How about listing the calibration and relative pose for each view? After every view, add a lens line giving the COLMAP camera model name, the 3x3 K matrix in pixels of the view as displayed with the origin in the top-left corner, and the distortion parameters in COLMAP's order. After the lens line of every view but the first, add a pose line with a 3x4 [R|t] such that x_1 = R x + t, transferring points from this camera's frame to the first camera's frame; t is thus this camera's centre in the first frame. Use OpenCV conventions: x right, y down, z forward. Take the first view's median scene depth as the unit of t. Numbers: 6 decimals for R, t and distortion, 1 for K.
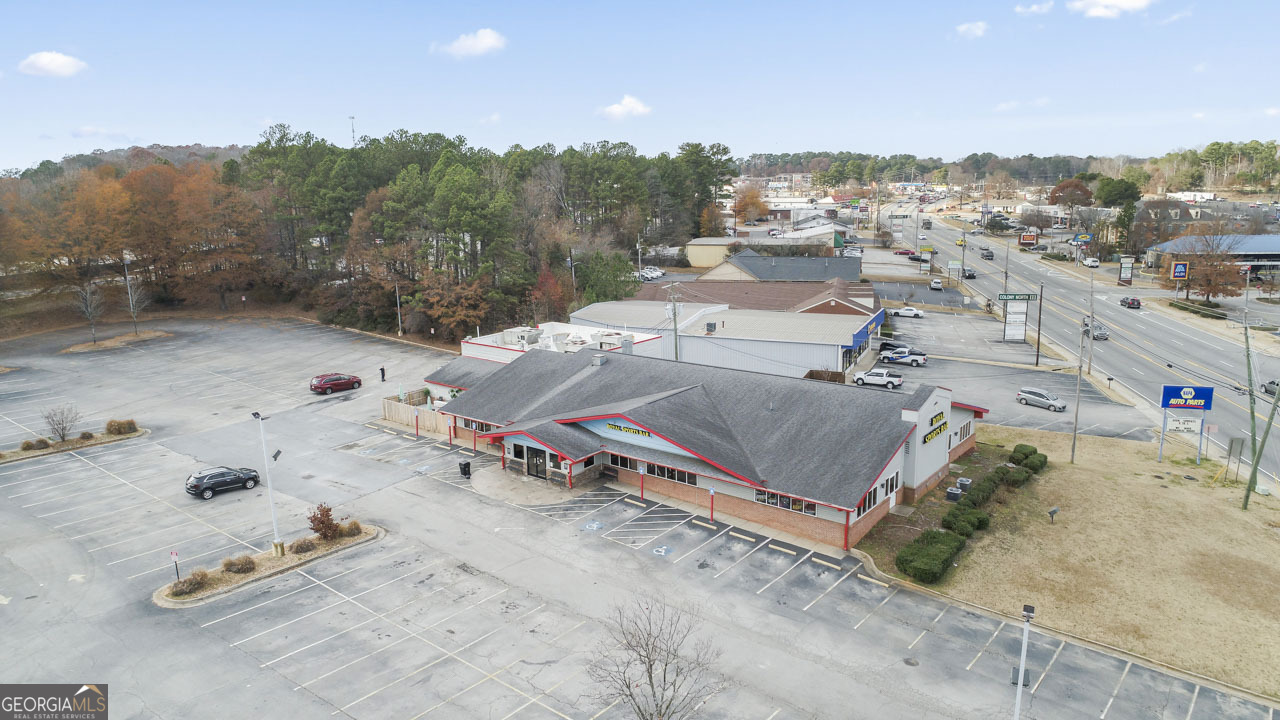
lens RADIAL K [[857.6, 0, 640.0], [0, 857.6, 360.0], [0, 0, 1]] dist [-0.001848, -0.001578]
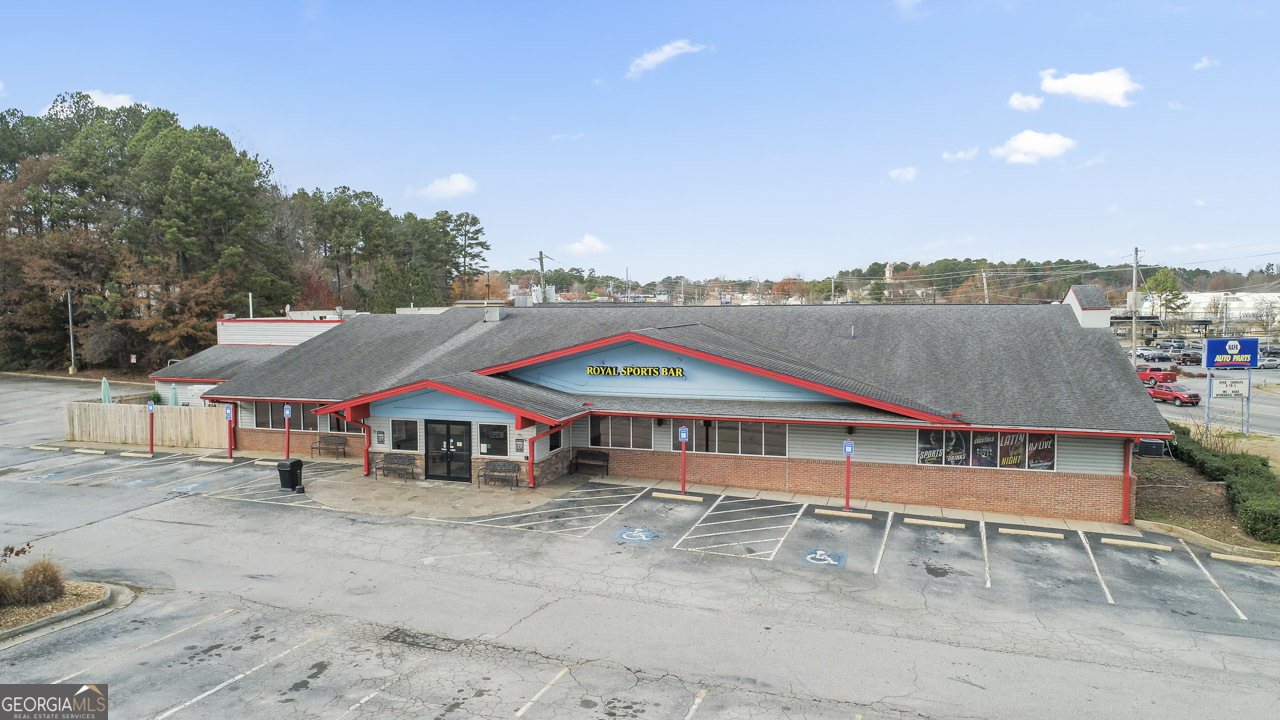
lens RADIAL K [[857.6, 0, 640.0], [0, 857.6, 360.0], [0, 0, 1]] dist [-0.001848, -0.001578]
pose [[0.939351, -0.008264, 0.342858, -0.193603], [0.059583, 0.988440, -0.139417, 0.149242], [-0.337742, 0.151390, 0.928984, 0.497751]]
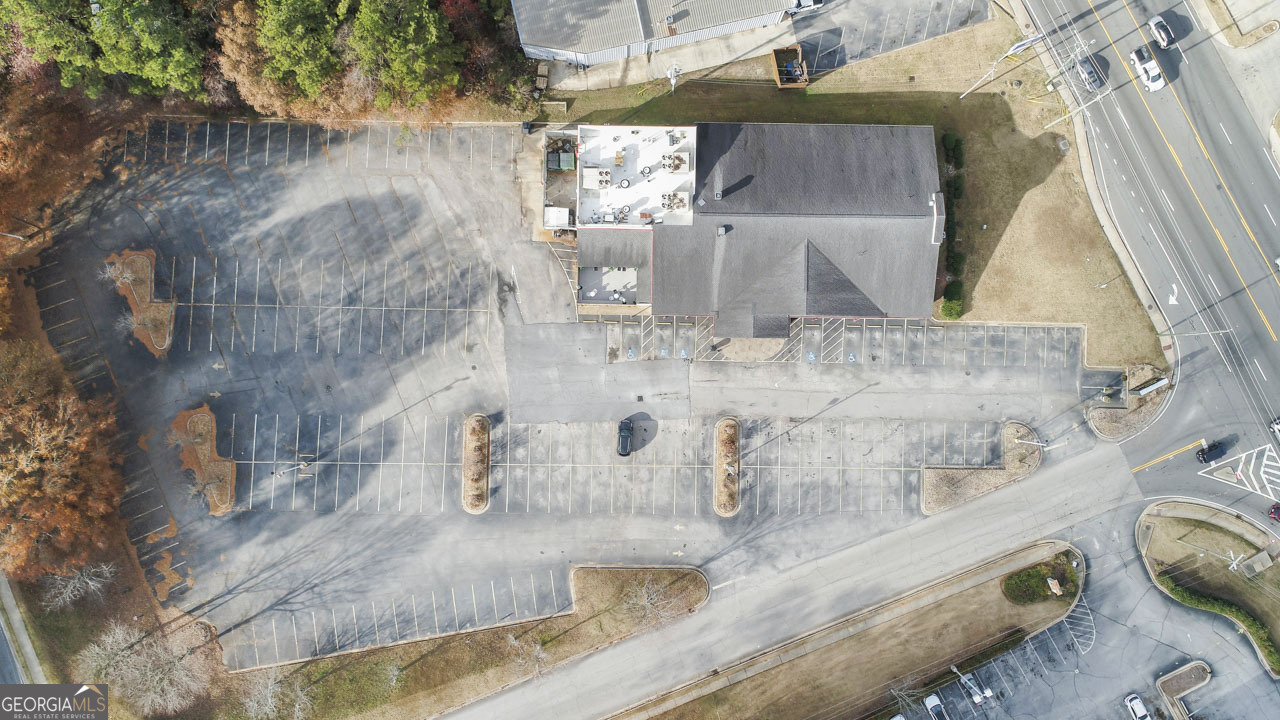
lens RADIAL K [[857.6, 0, 640.0], [0, 857.6, 360.0], [0, 0, 1]] dist [-0.001848, -0.001578]
pose [[0.791998, -0.610079, 0.023290, -0.404688], [0.114947, 0.186470, 0.975713, -1.750211], [-0.599605, -0.770086, 0.217811, 0.713931]]
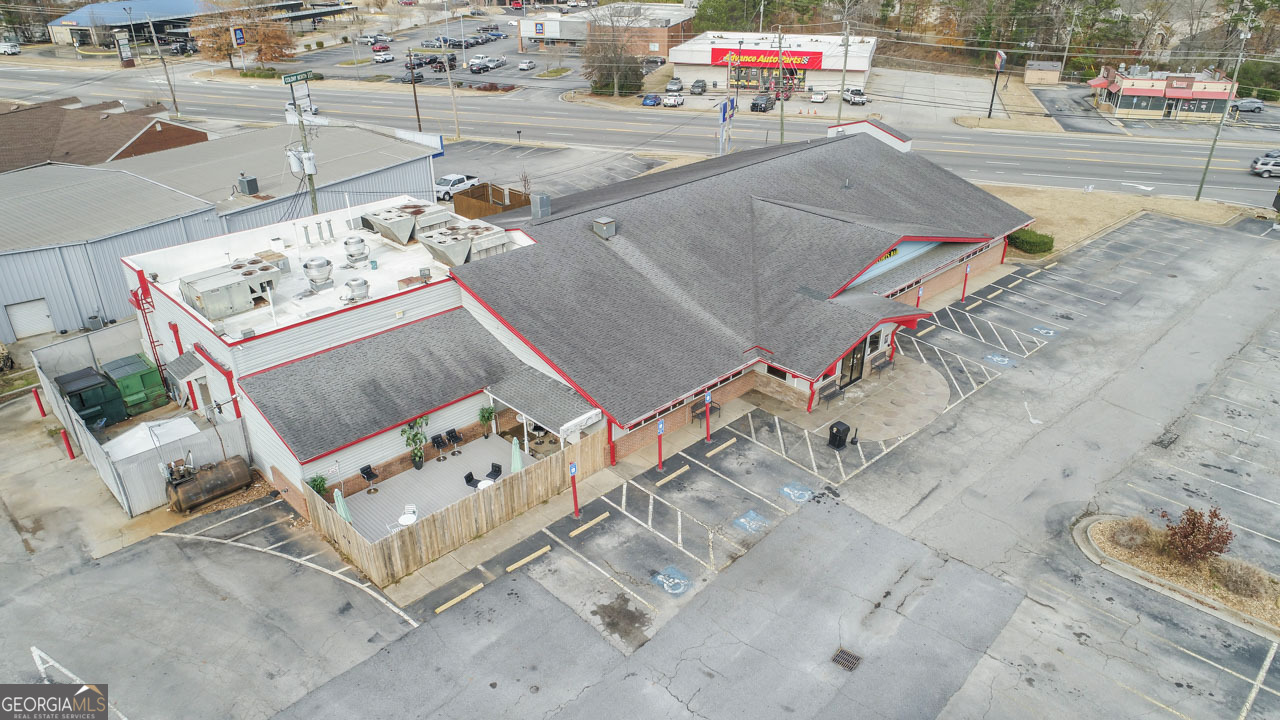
lens RADIAL K [[857.6, 0, 640.0], [0, 857.6, 360.0], [0, 0, 1]] dist [-0.001848, -0.001578]
pose [[0.124744, -0.432046, 0.893183, -0.746143], [0.210322, 0.891271, 0.401747, -0.184711], [-0.969641, 0.137741, 0.202049, 1.059086]]
